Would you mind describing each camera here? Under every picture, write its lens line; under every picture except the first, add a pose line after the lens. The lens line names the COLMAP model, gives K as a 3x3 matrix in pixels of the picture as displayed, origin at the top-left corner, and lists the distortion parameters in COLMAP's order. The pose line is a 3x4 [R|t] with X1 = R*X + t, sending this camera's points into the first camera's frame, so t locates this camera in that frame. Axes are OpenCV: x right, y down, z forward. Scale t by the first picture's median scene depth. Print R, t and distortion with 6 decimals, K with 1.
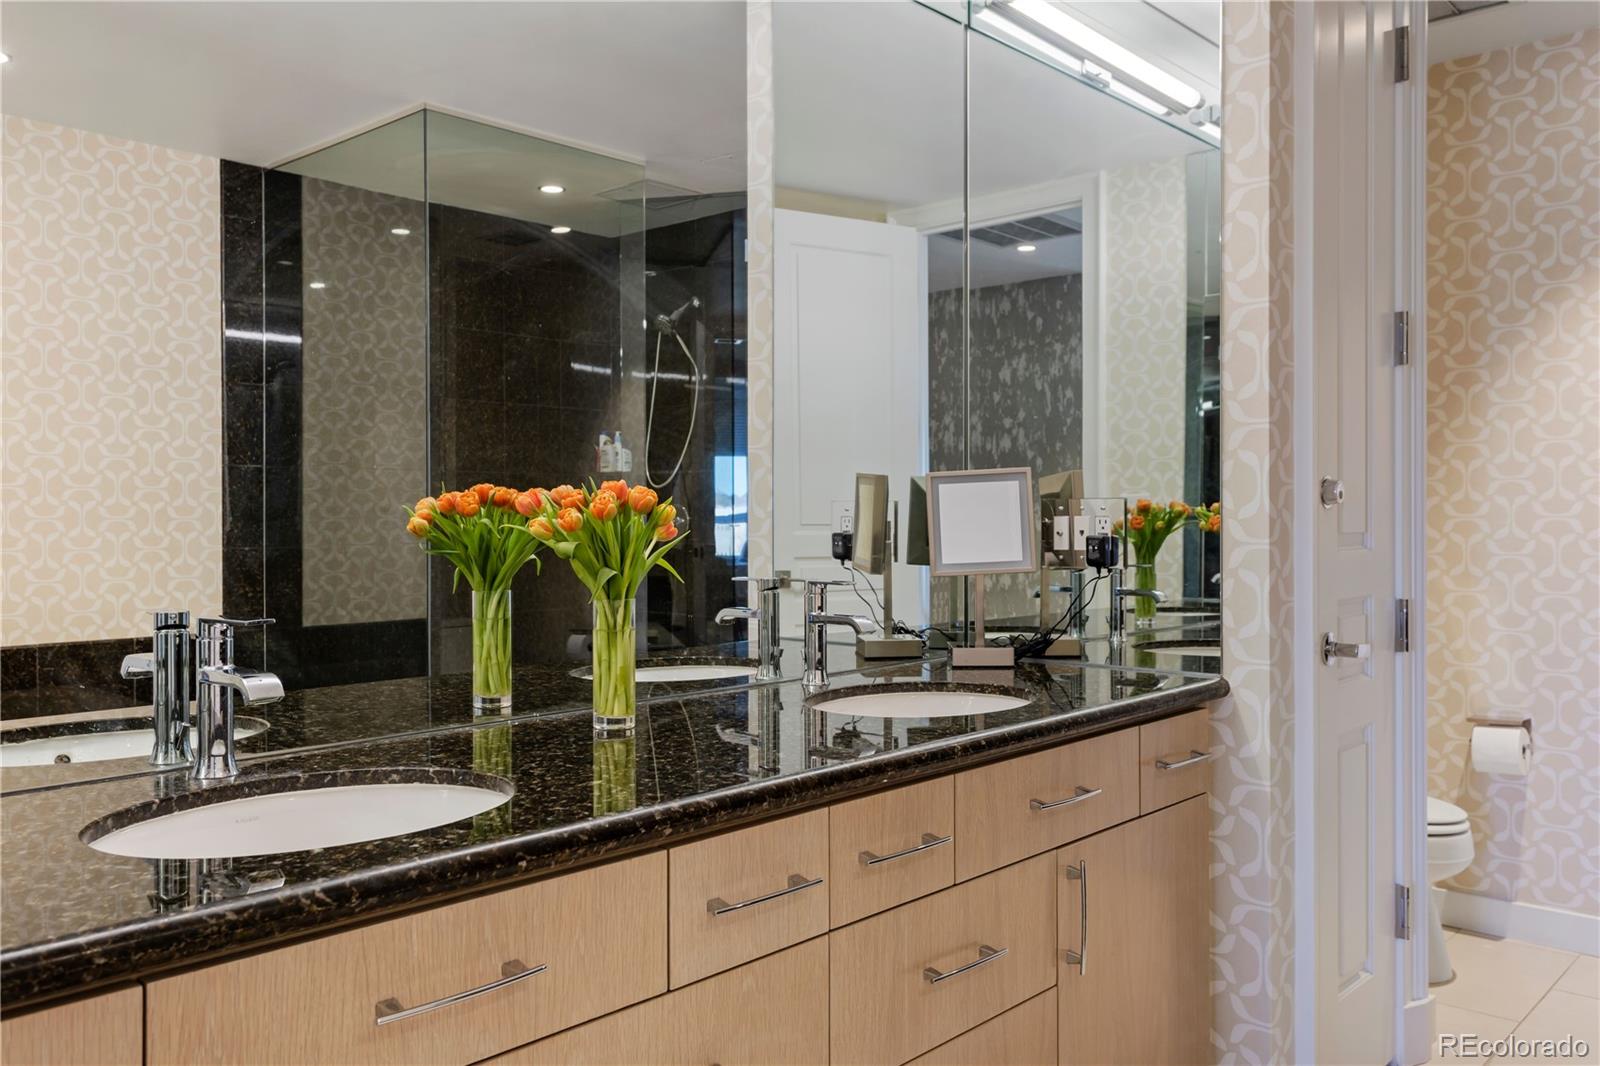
lens RADIAL K [[1296.9, 0, 798.5], [0, 1296.9, 530.2], [0, 0, 1]] dist [0.012051, -0.002041]
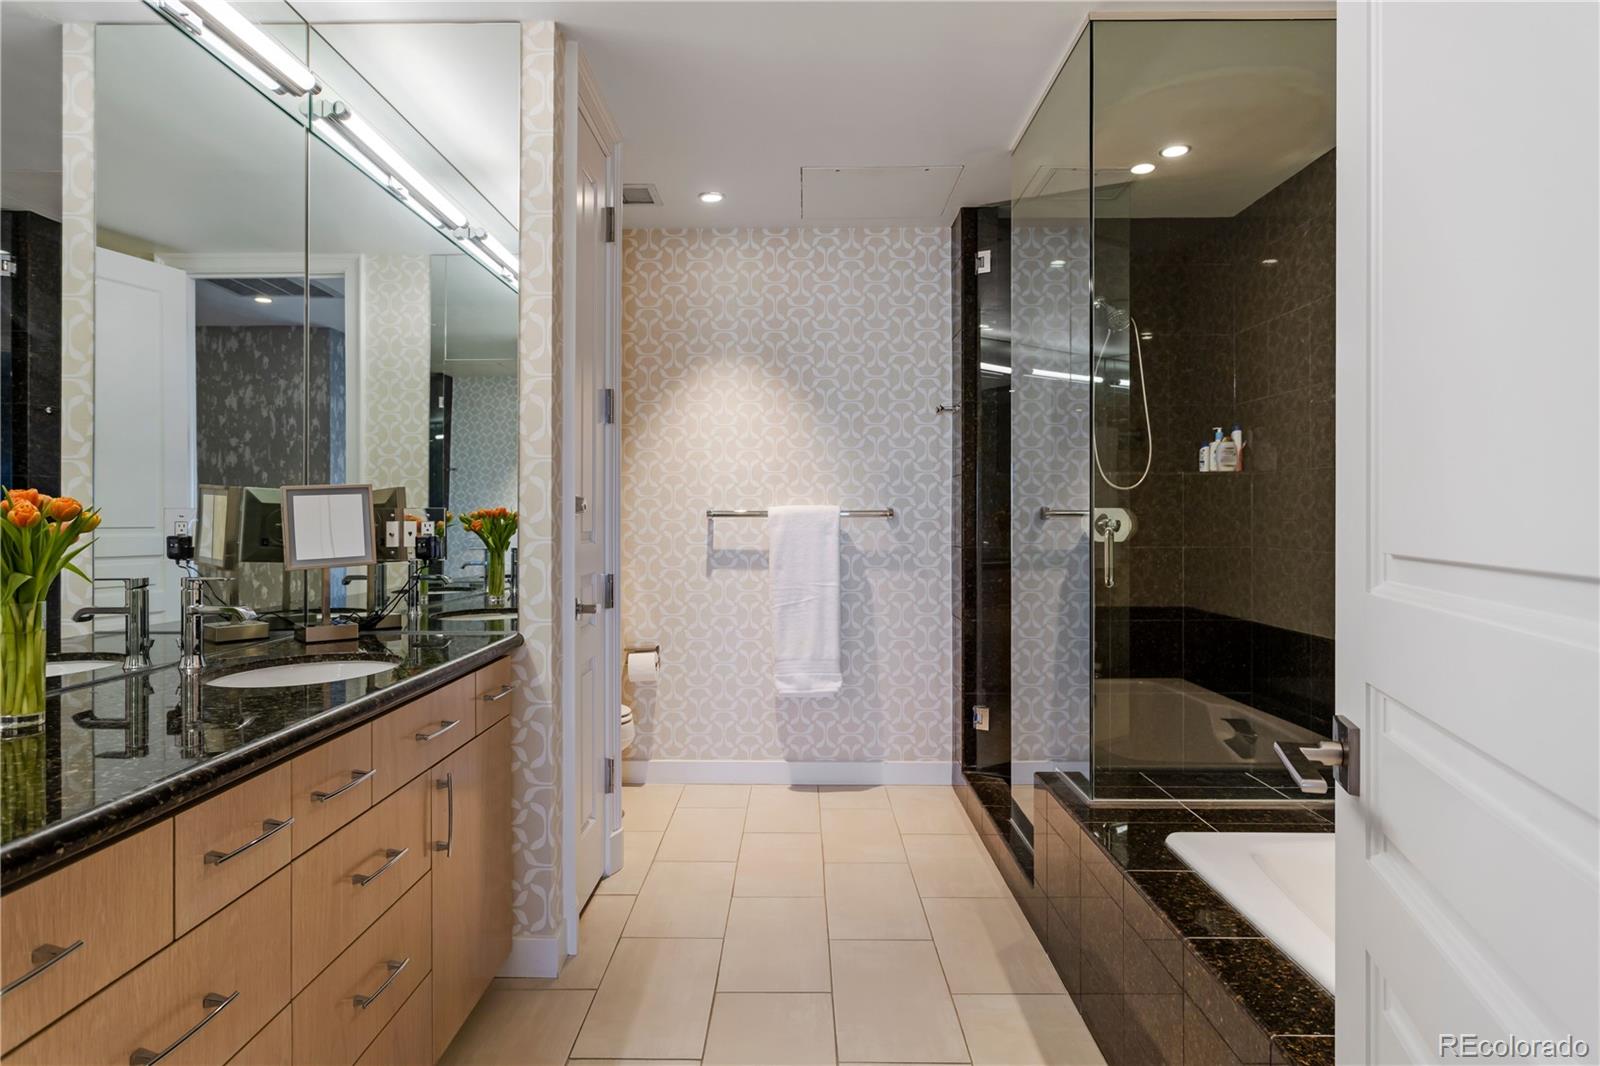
lens RADIAL K [[951.7, 0, 802.0], [0, 951.7, 526.5], [0, 0, 1]] dist [-0.001357, 0.007337]
pose [[0.740225, -0.006223, 0.672331, -0.130126], [0.008343, 0.999965, 0.000070, -0.002037], [-0.672308, 0.005558, 0.740251, 0.004423]]
